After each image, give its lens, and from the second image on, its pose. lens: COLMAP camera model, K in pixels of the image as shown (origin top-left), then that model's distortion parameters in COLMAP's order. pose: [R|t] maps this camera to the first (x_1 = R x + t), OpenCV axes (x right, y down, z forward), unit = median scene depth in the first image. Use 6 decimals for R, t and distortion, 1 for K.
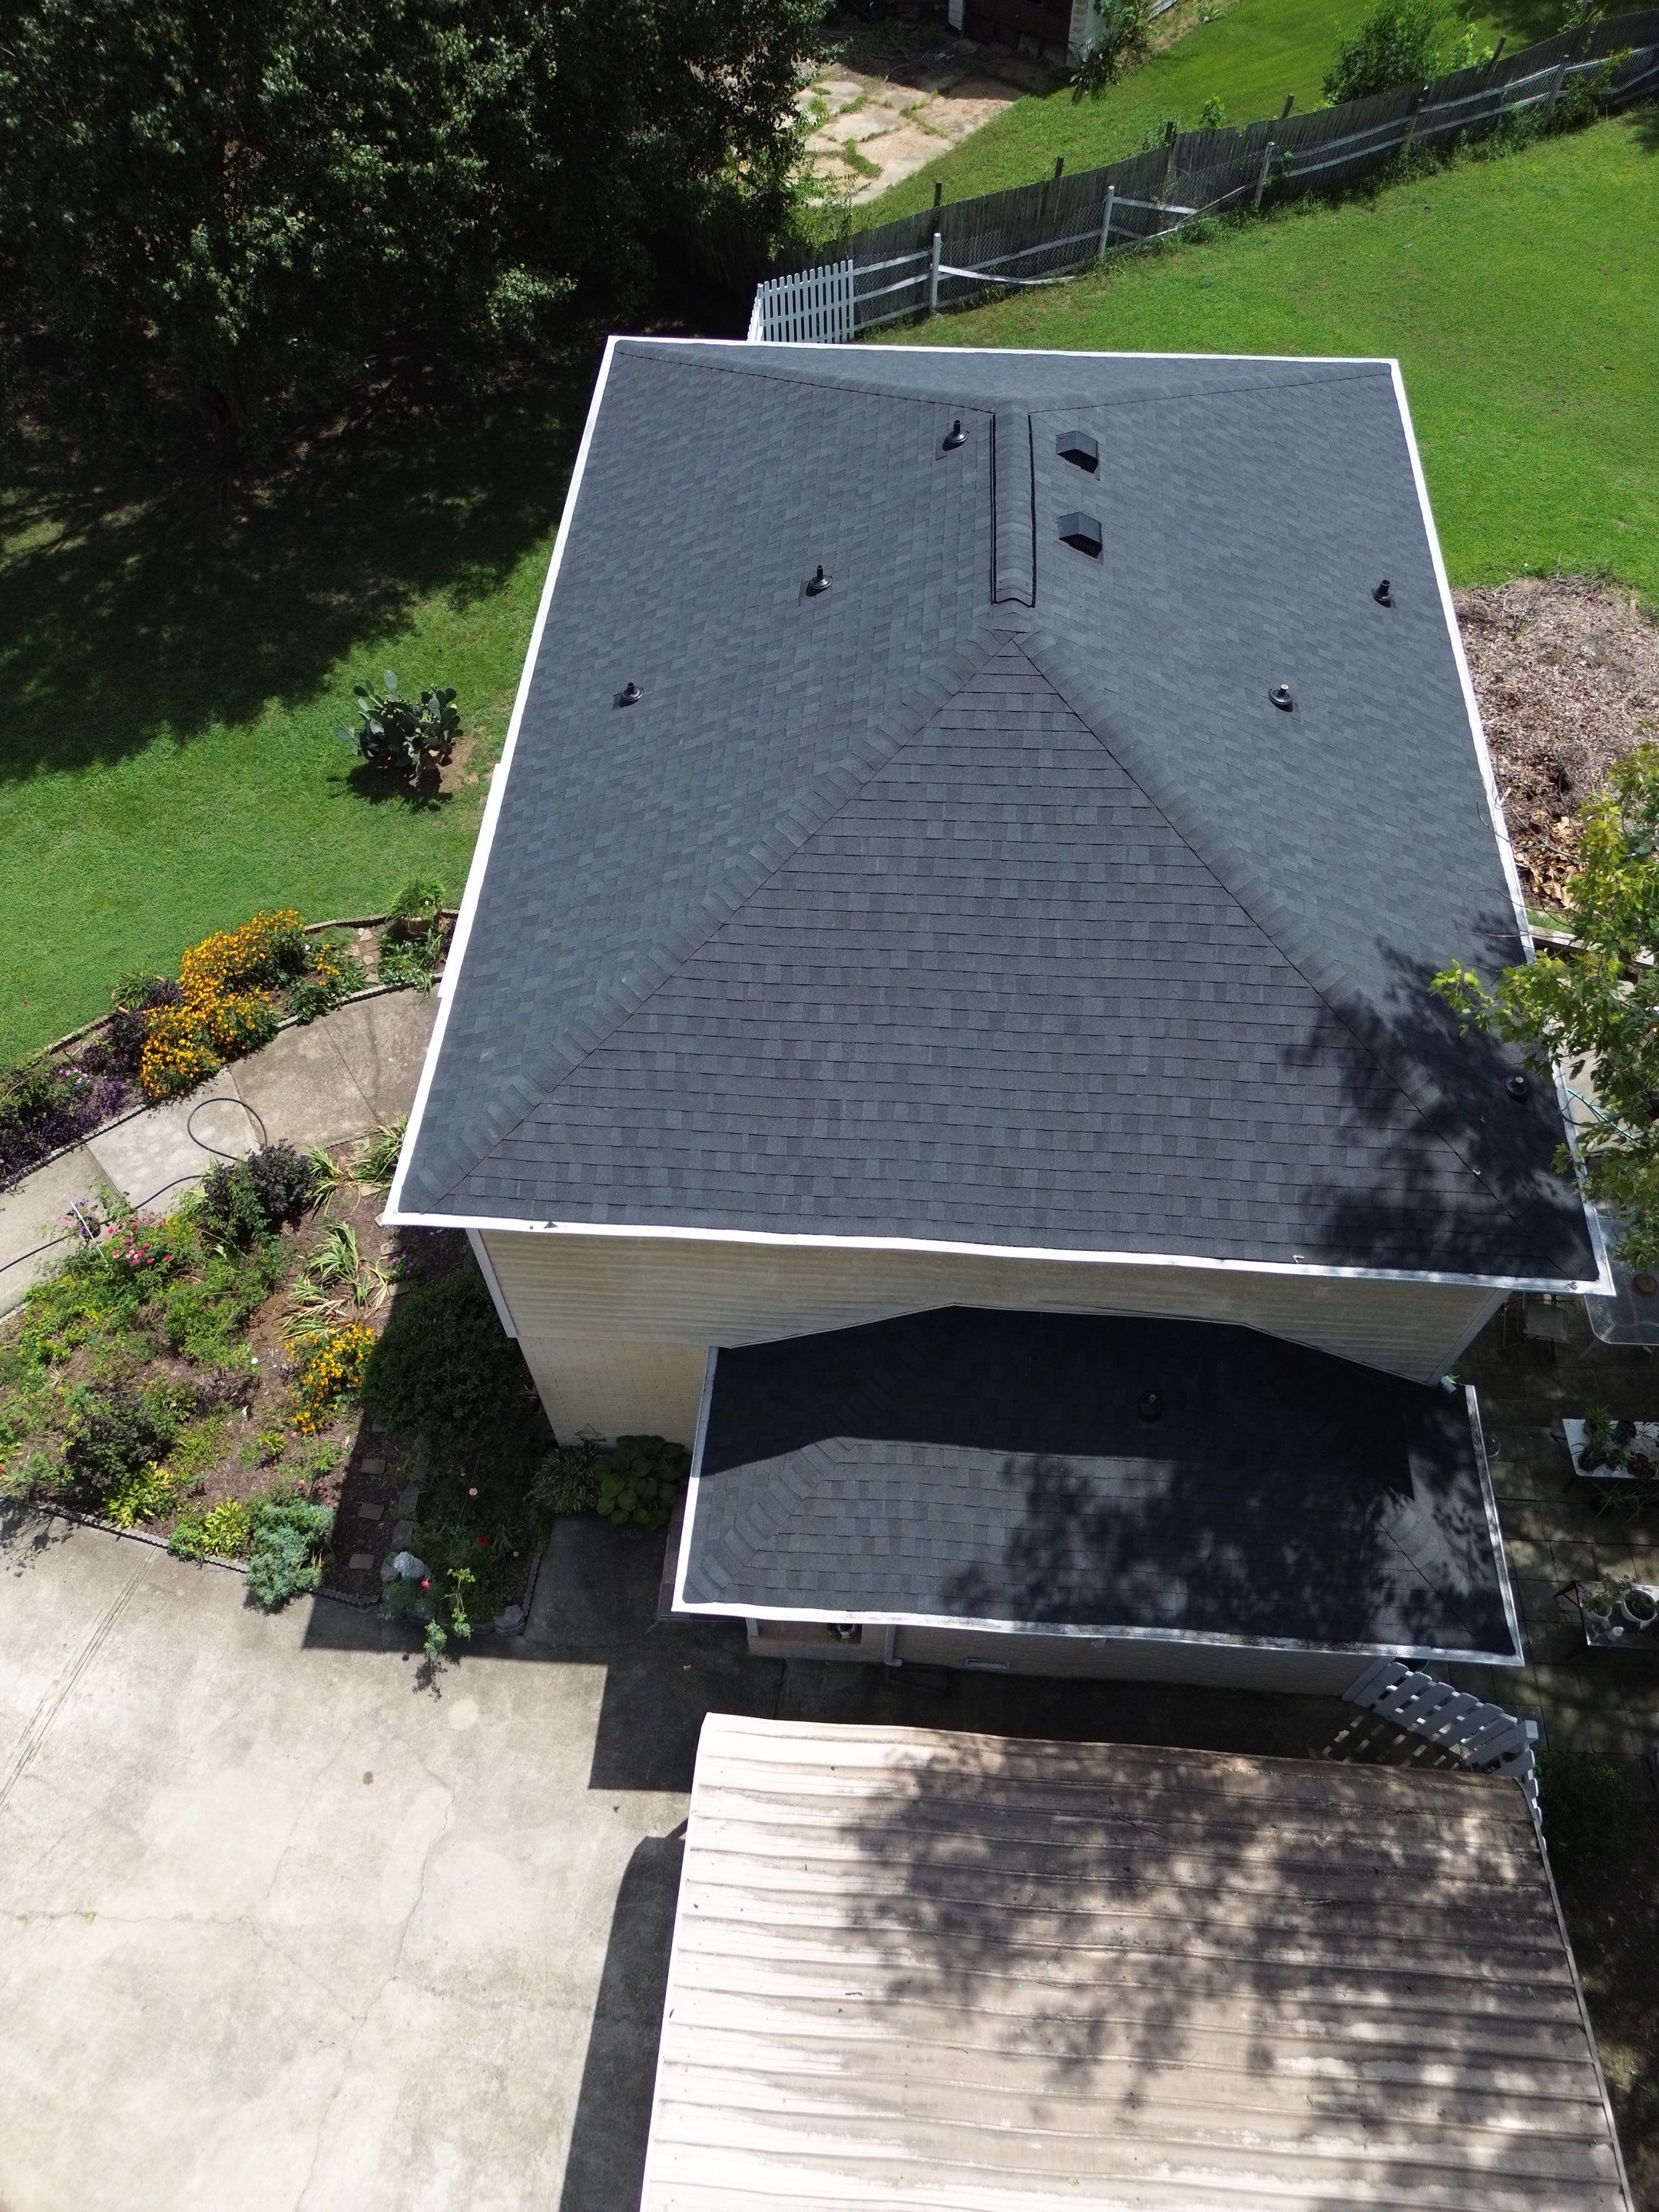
lens RADIAL K [[1540.6, 0, 842.1], [0, 1540.6, 1100.2], [0, 0, 1]] dist [0.069709, -0.053850]
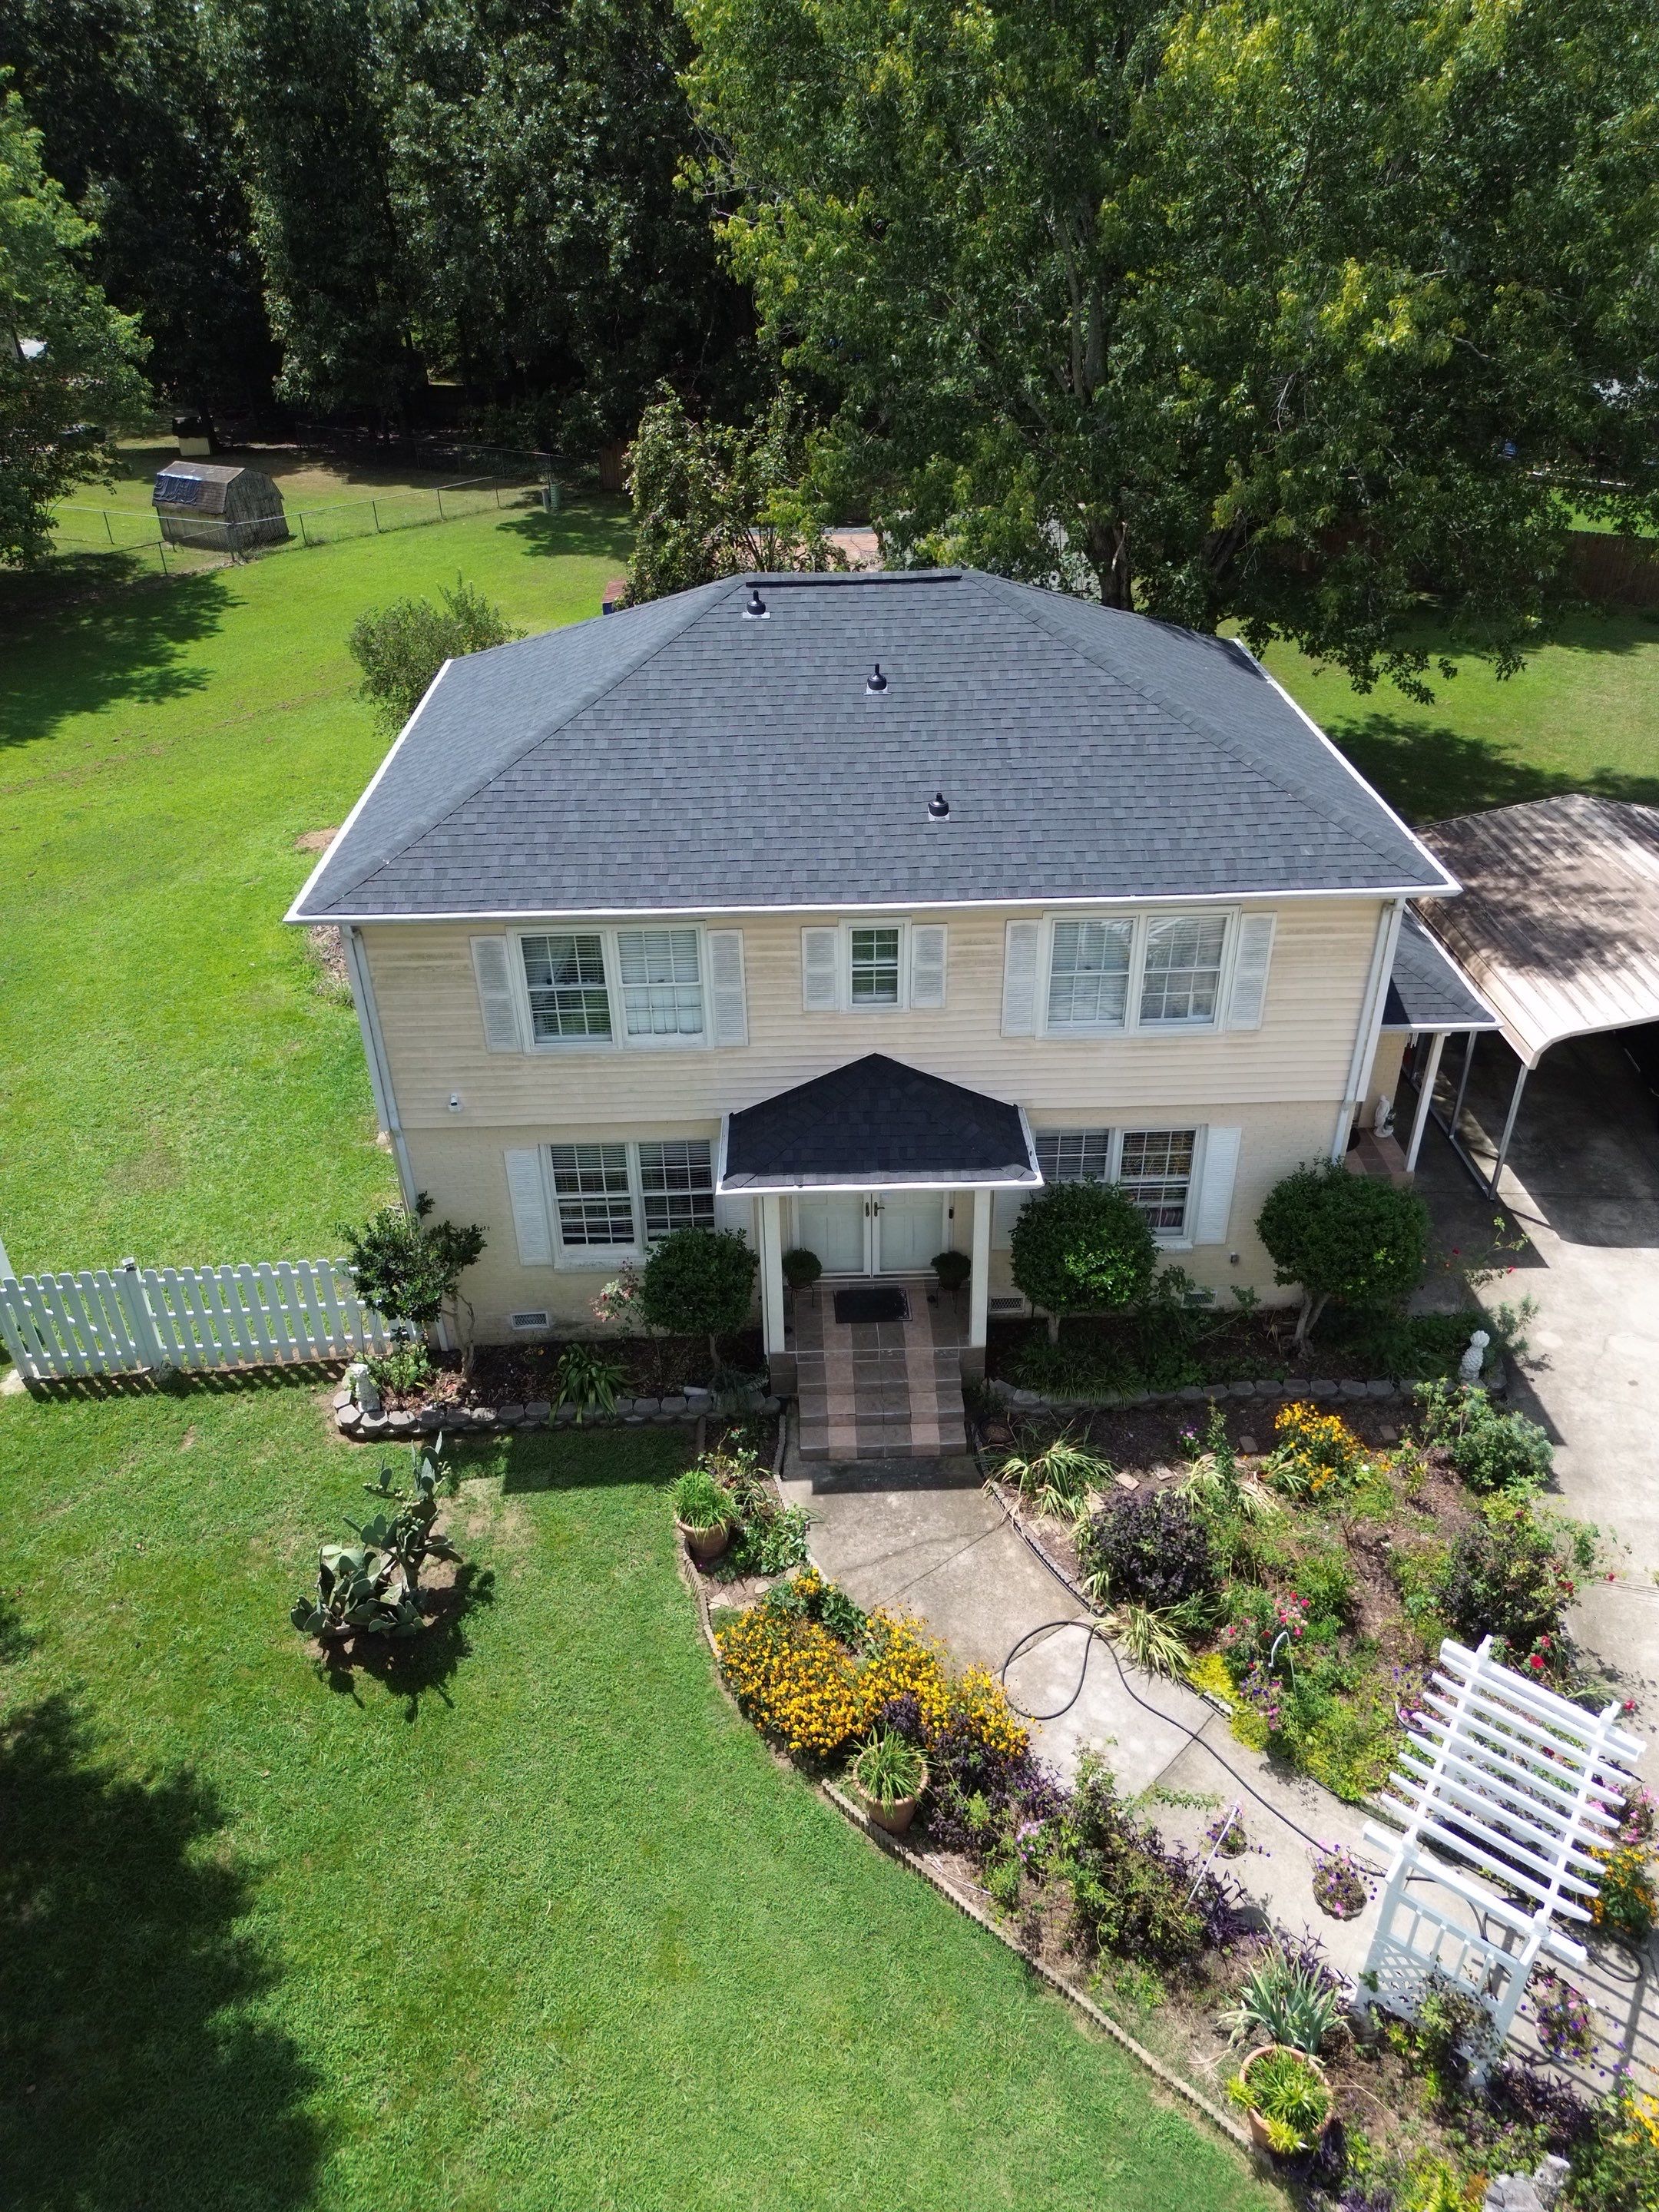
lens RADIAL K [[1540.6, 0, 842.1], [0, 1540.6, 1100.2], [0, 0, 1]] dist [0.069709, -0.053850]
pose [[-0.095918, -0.523547, 0.846580, -1.106972], [0.835115, 0.420479, 0.354654, -0.573423], [-0.541648, 0.741010, 0.396891, 0.661054]]
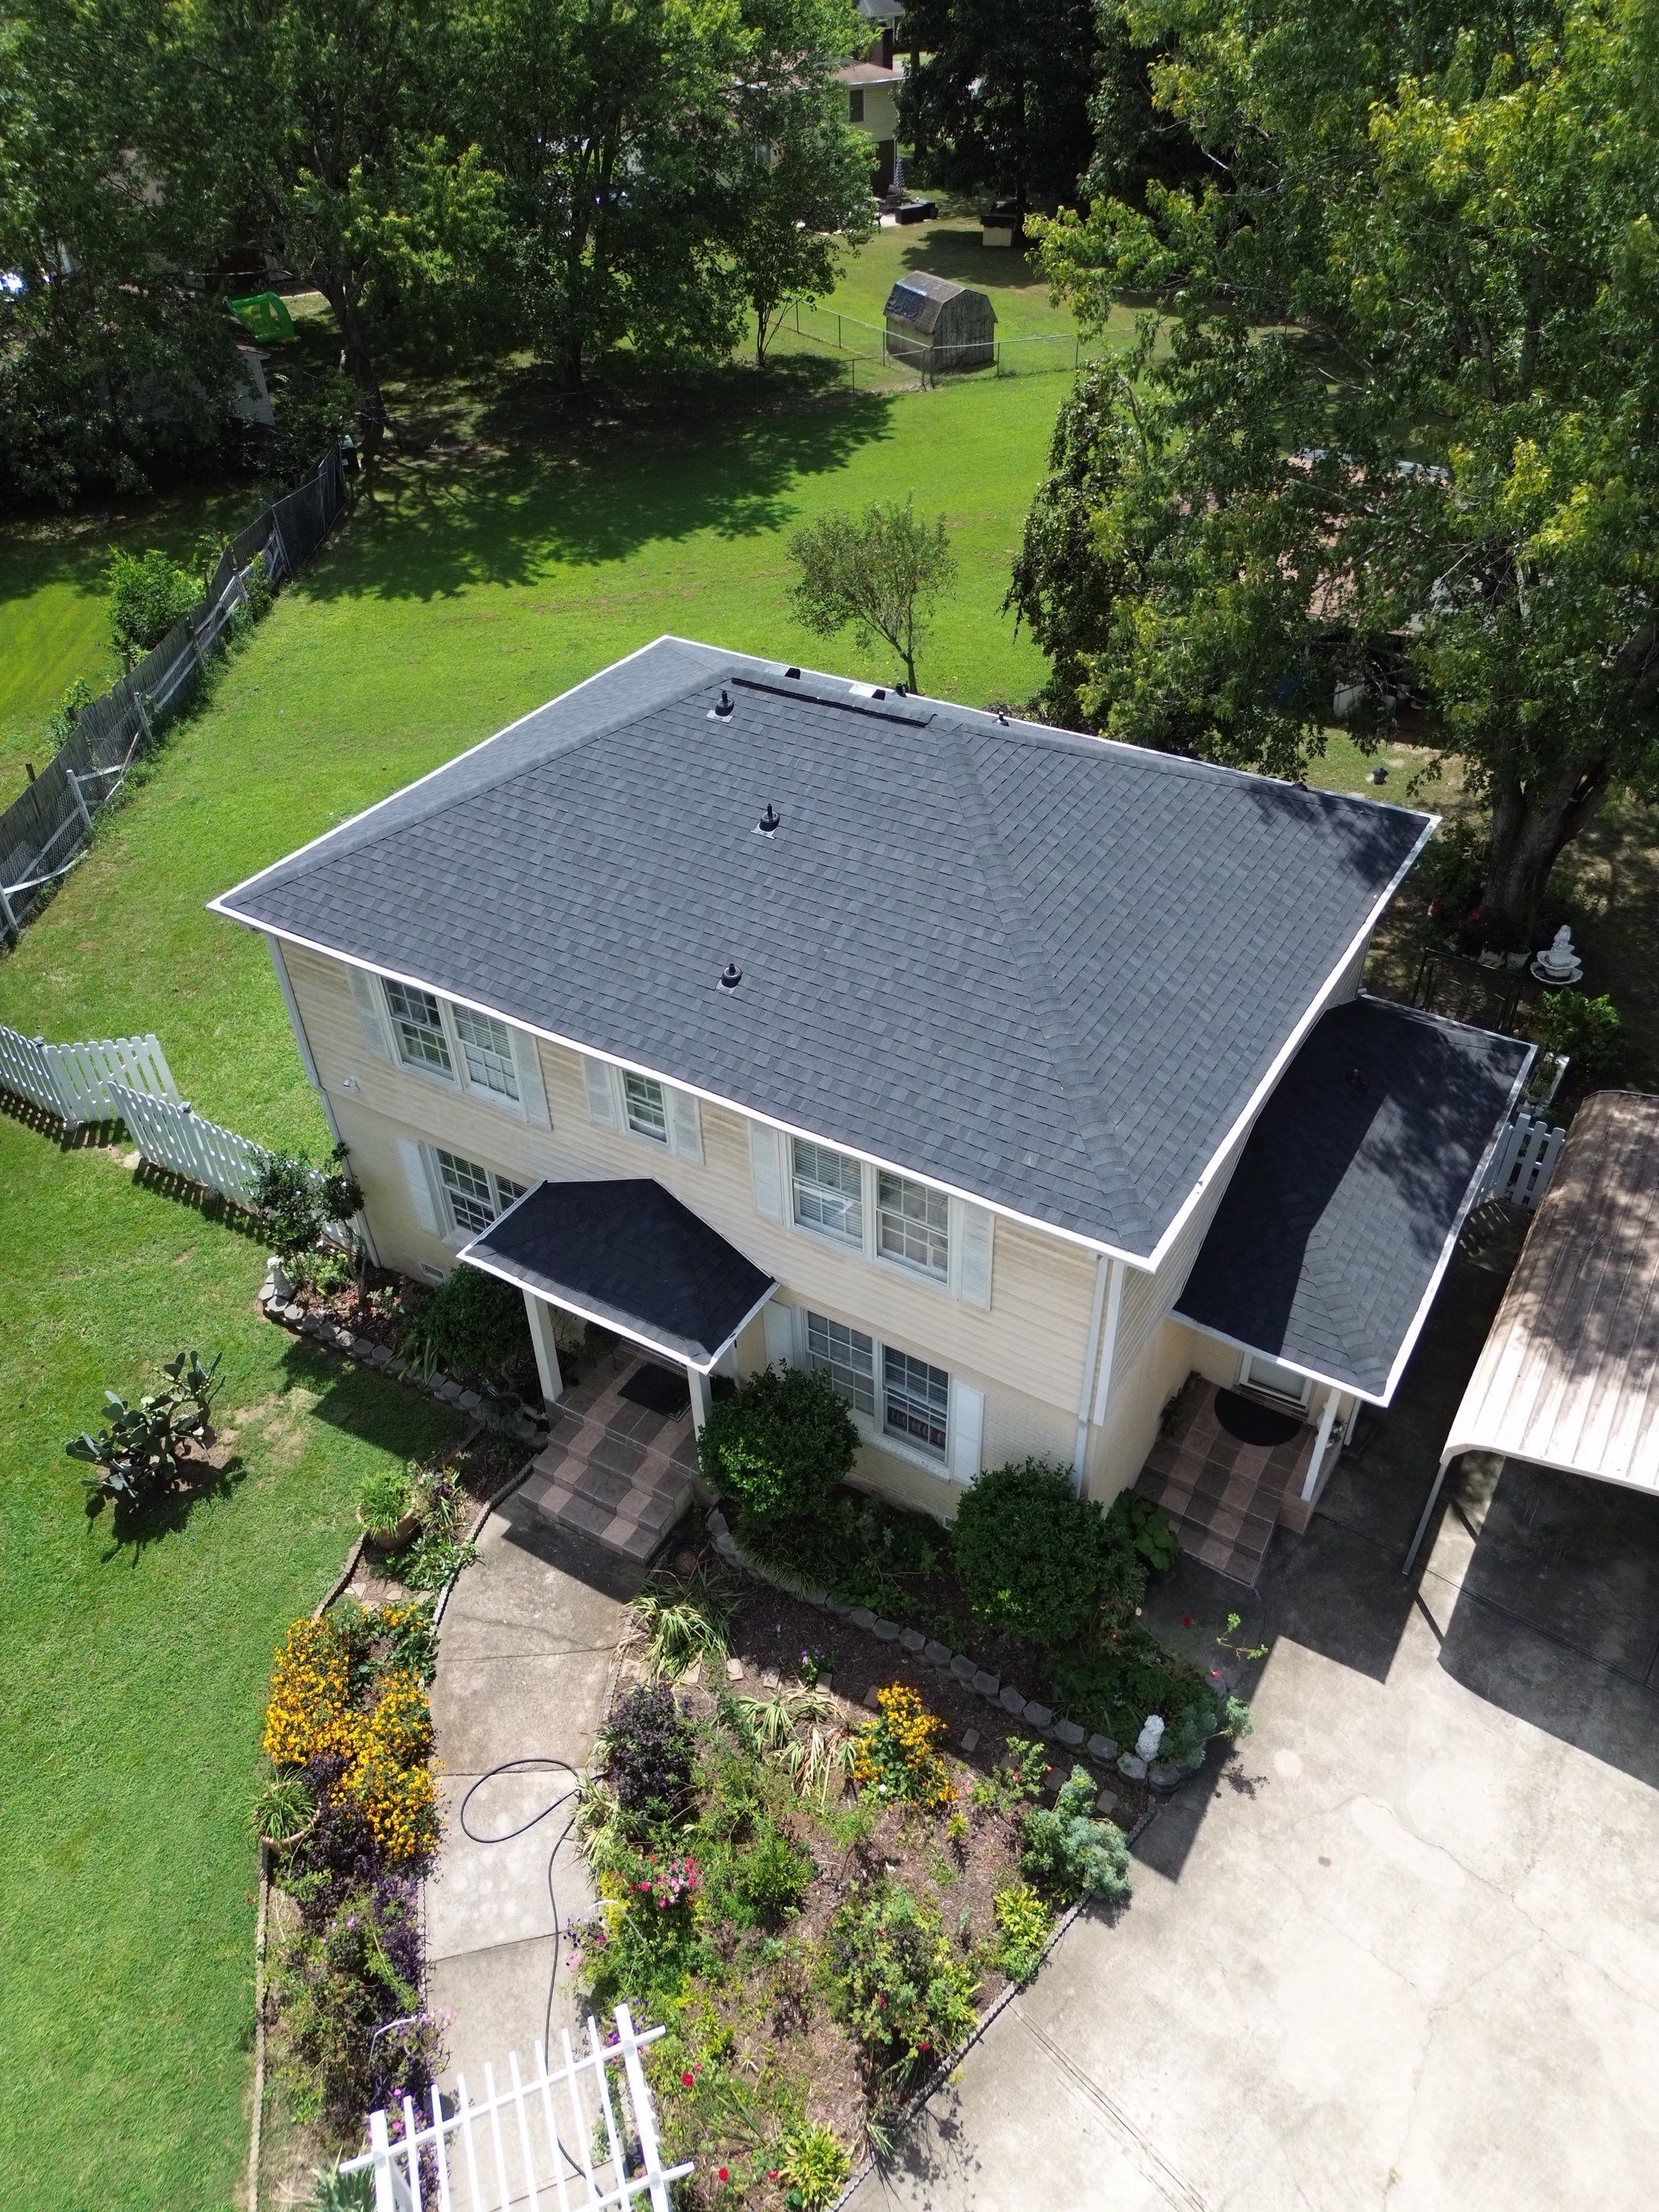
lens RADIAL K [[1568.3, 0, 830.2], [0, 1568.3, 1095.0], [0, 0, 1]] dist [0.032459, 0.000693]
pose [[0.466544, -0.559652, 0.684928, -0.845643], [0.744665, 0.666397, 0.037276, -0.170325], [-0.477296, 0.492650, 0.727657, 0.149889]]
